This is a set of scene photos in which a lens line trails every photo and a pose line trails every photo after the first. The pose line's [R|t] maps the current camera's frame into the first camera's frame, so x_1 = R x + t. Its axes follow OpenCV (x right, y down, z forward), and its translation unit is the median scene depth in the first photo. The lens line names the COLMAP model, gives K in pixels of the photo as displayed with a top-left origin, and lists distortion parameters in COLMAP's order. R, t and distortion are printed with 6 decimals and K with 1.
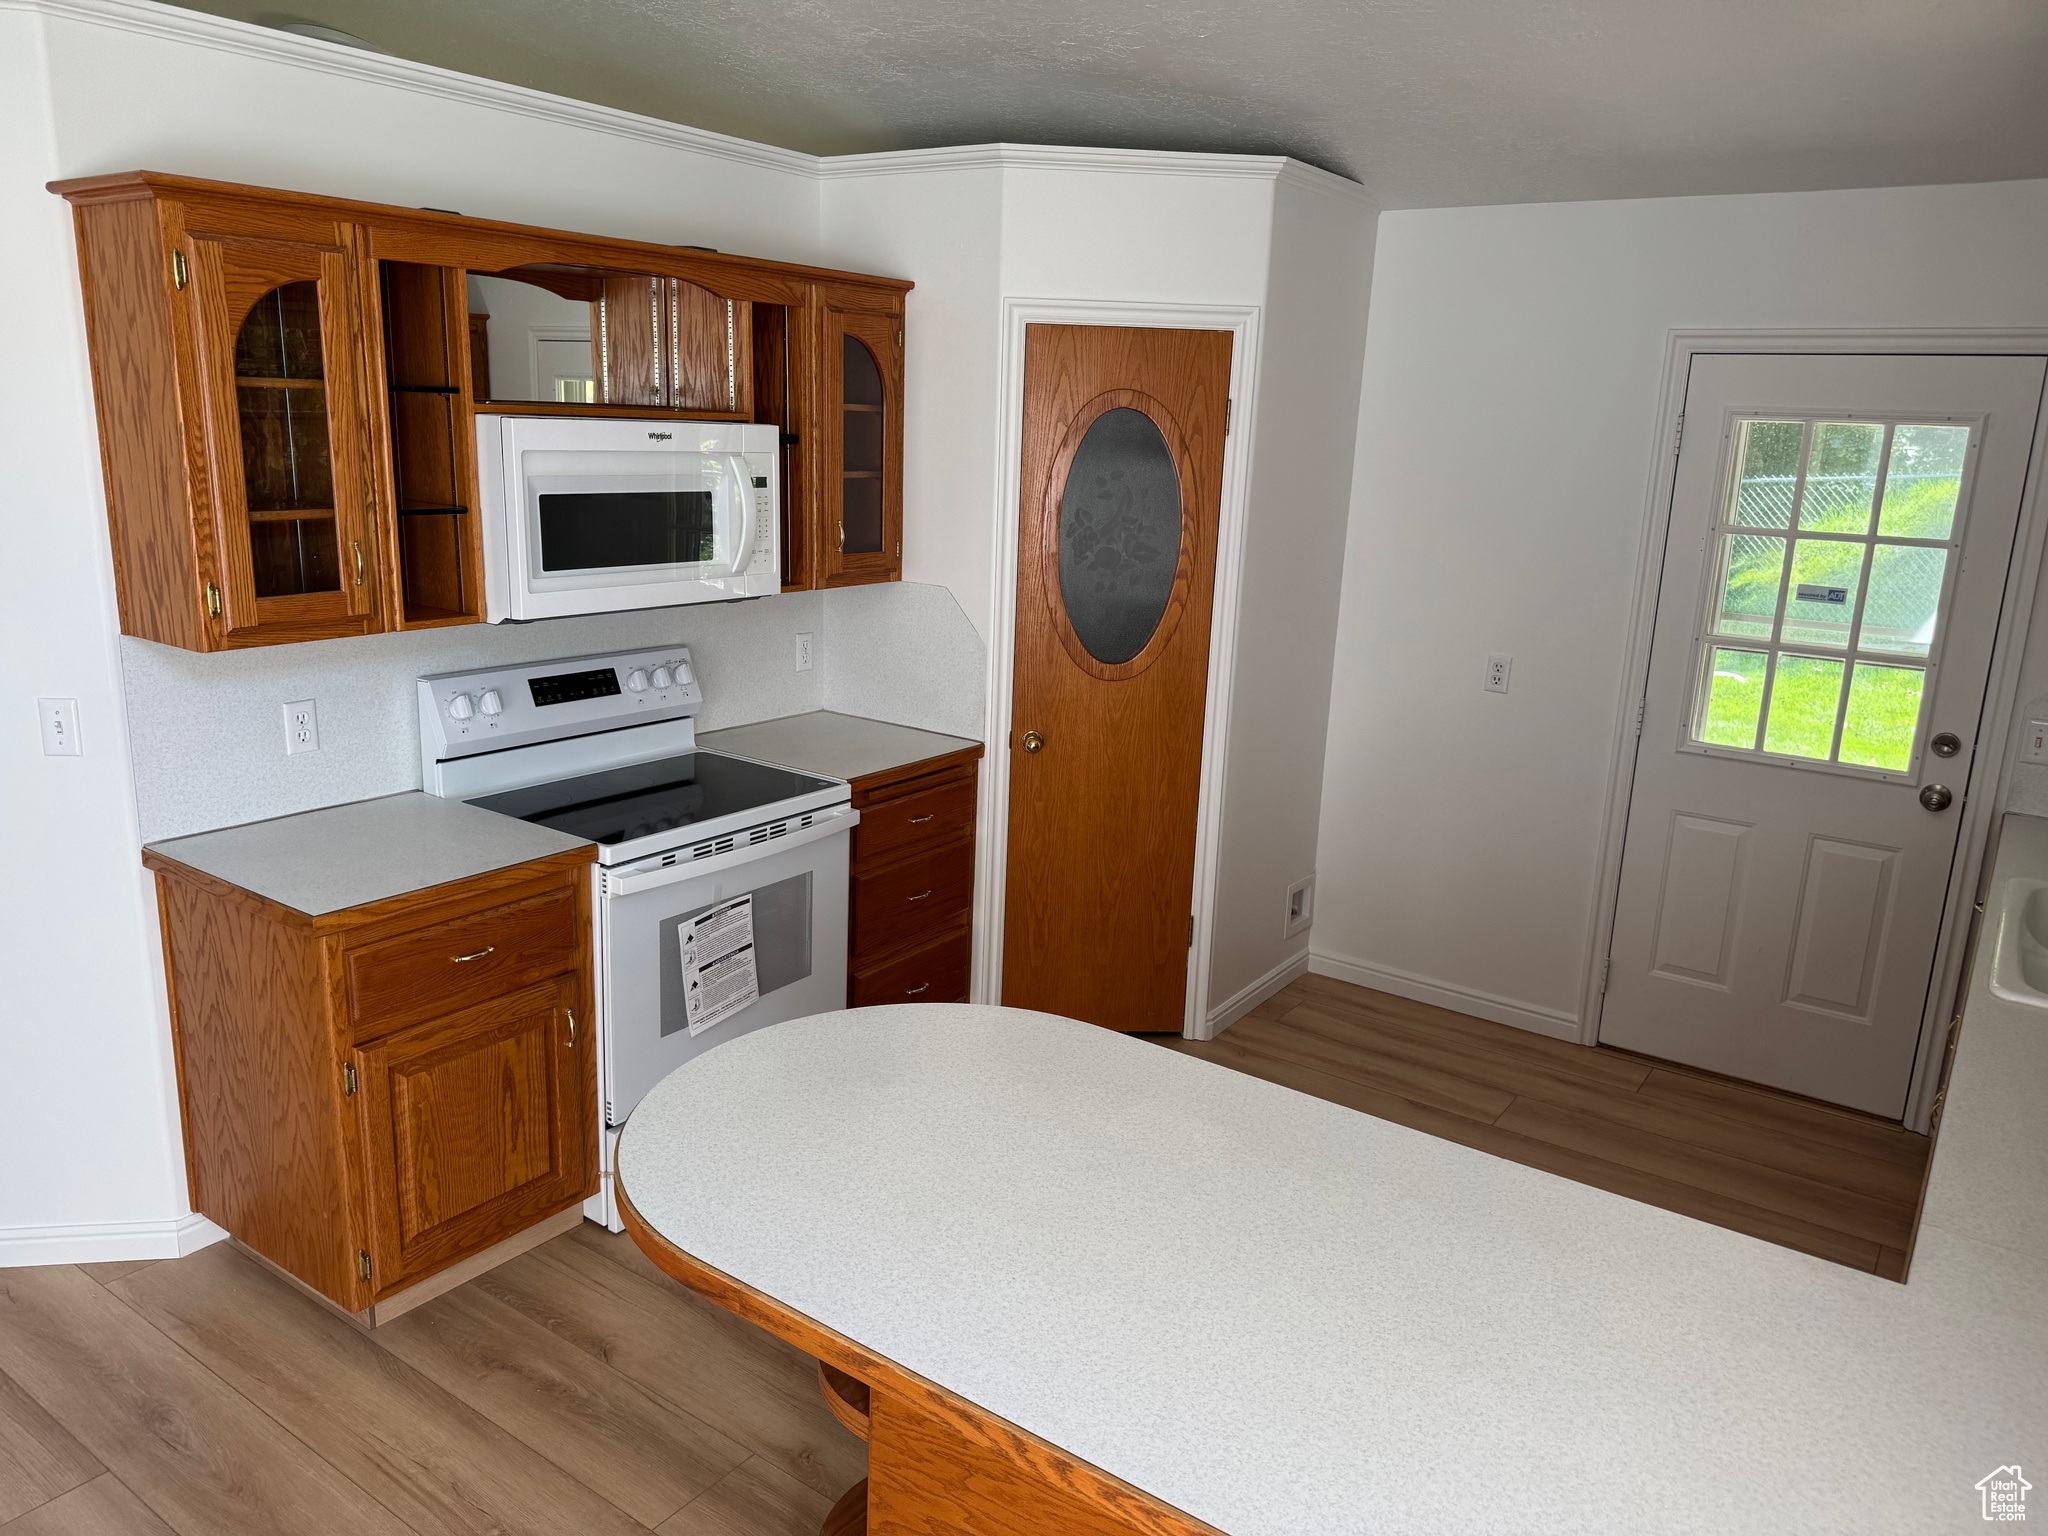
lens RADIAL K [[1430.8, 0, 1024.1], [0, 1430.8, 770.6], [0, 0, 1]] dist [0.050572, -0.044627]
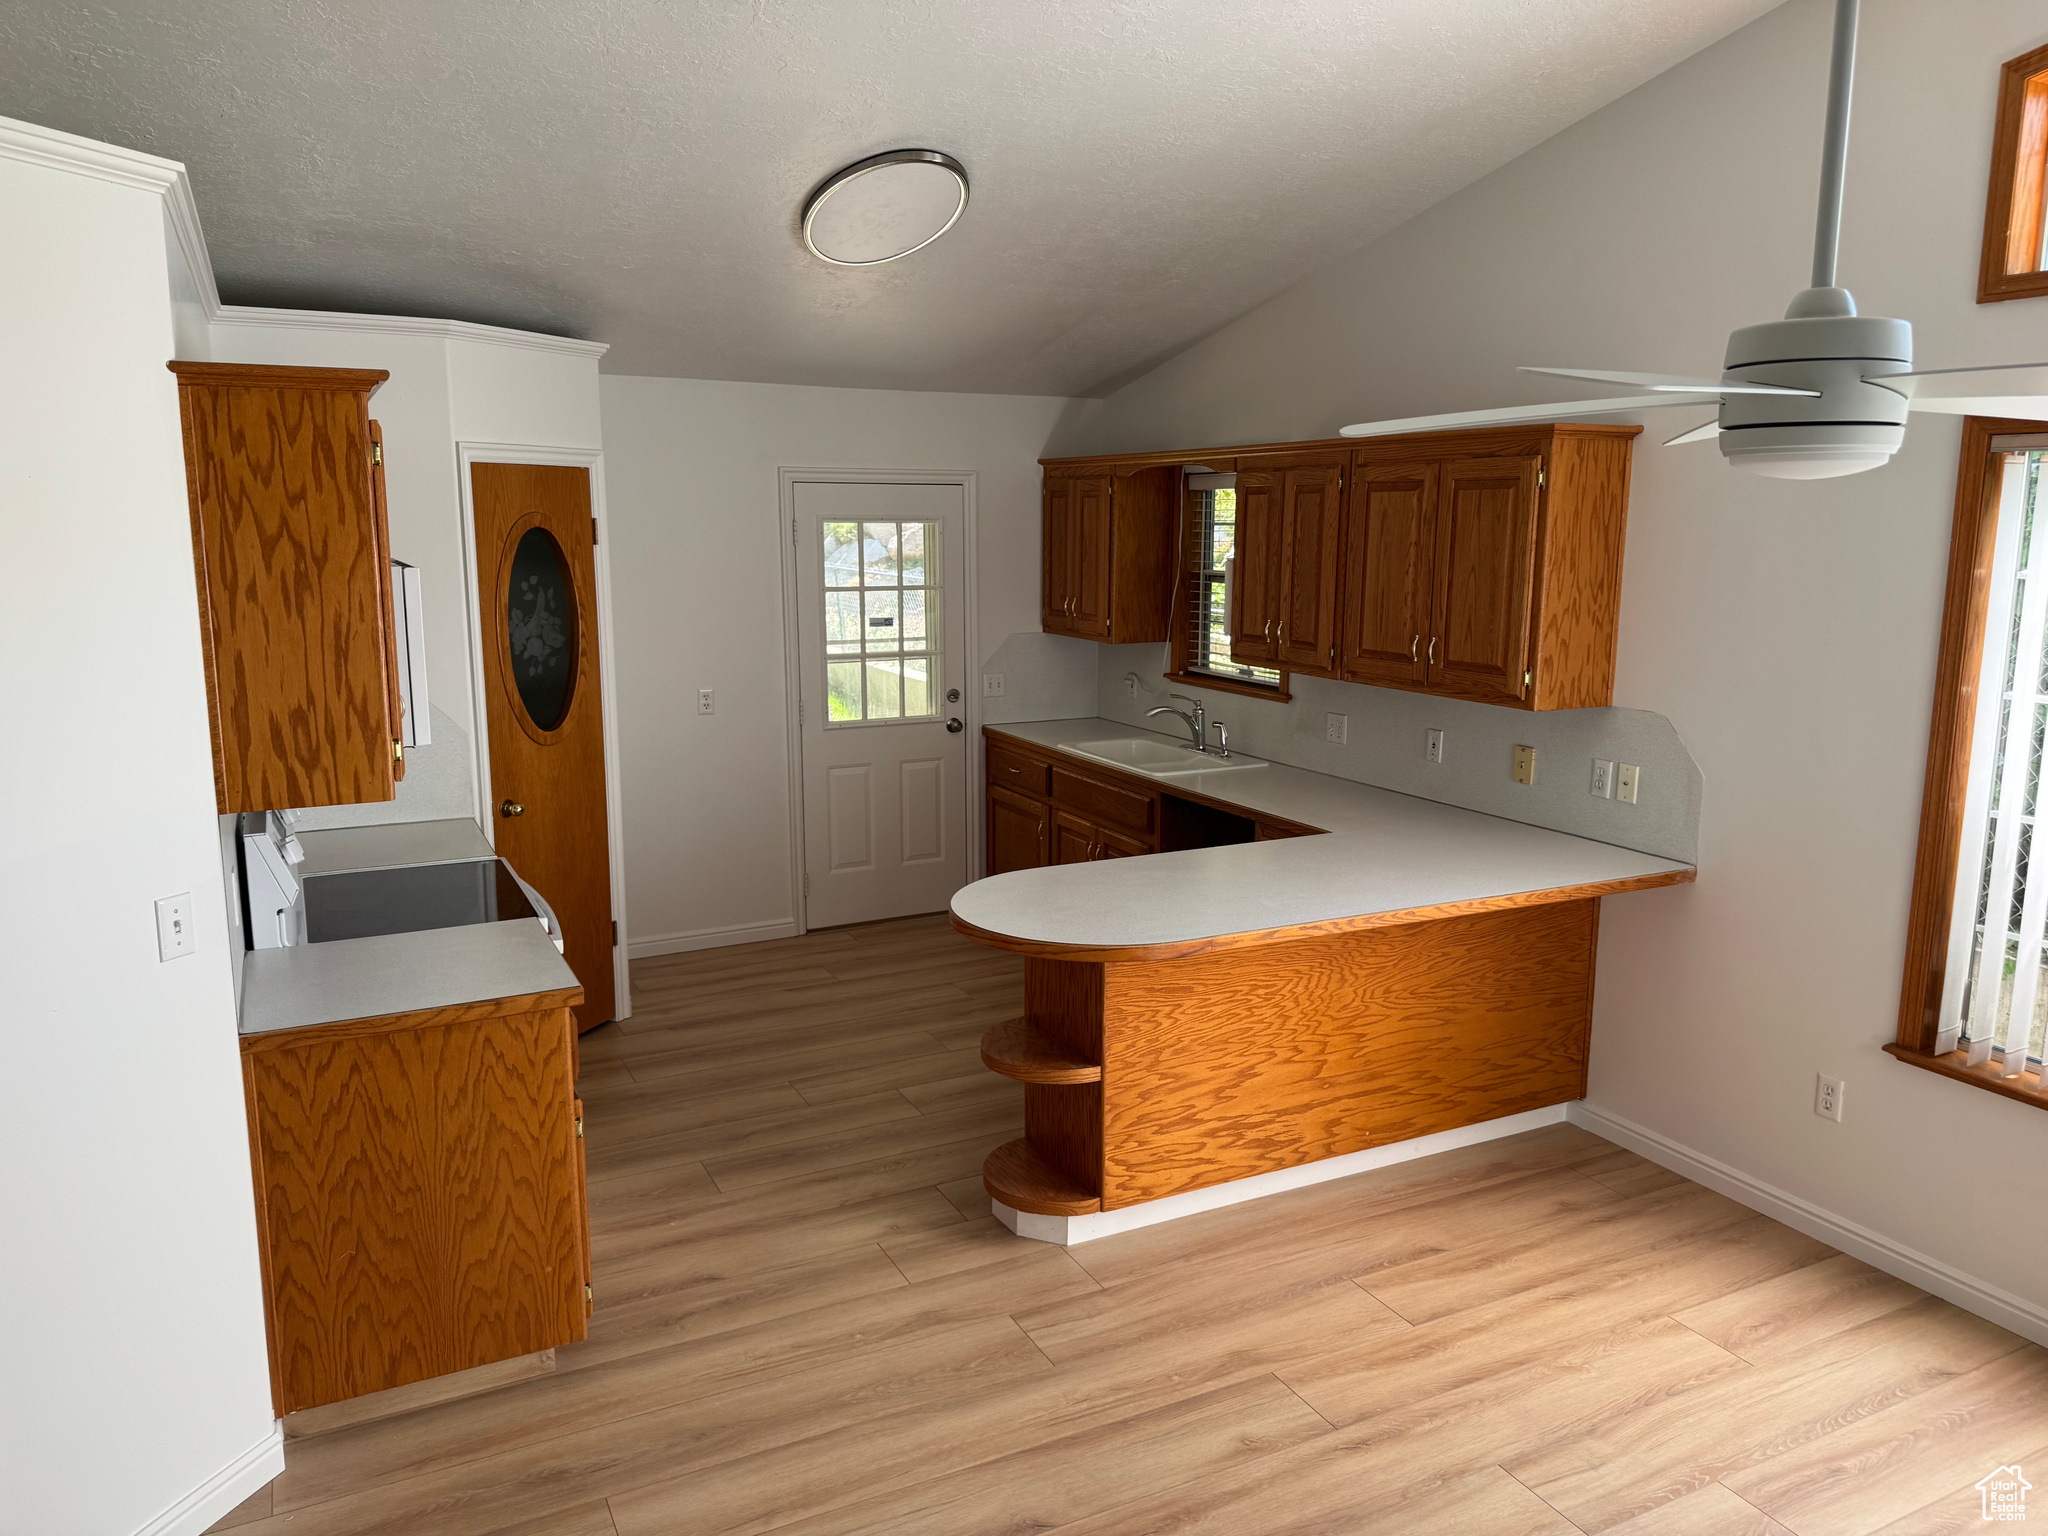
lens RADIAL K [[1430.8, 0, 1035.1], [0, 1430.8, 765.5], [0, 0, 1]] dist [0.050572, -0.044627]
pose [[0.459297, -0.183743, 0.869071, -0.864487], [0.224530, 0.970616, 0.086550, -0.062435], [-0.859437, 0.155380, 0.487057, 0.043488]]
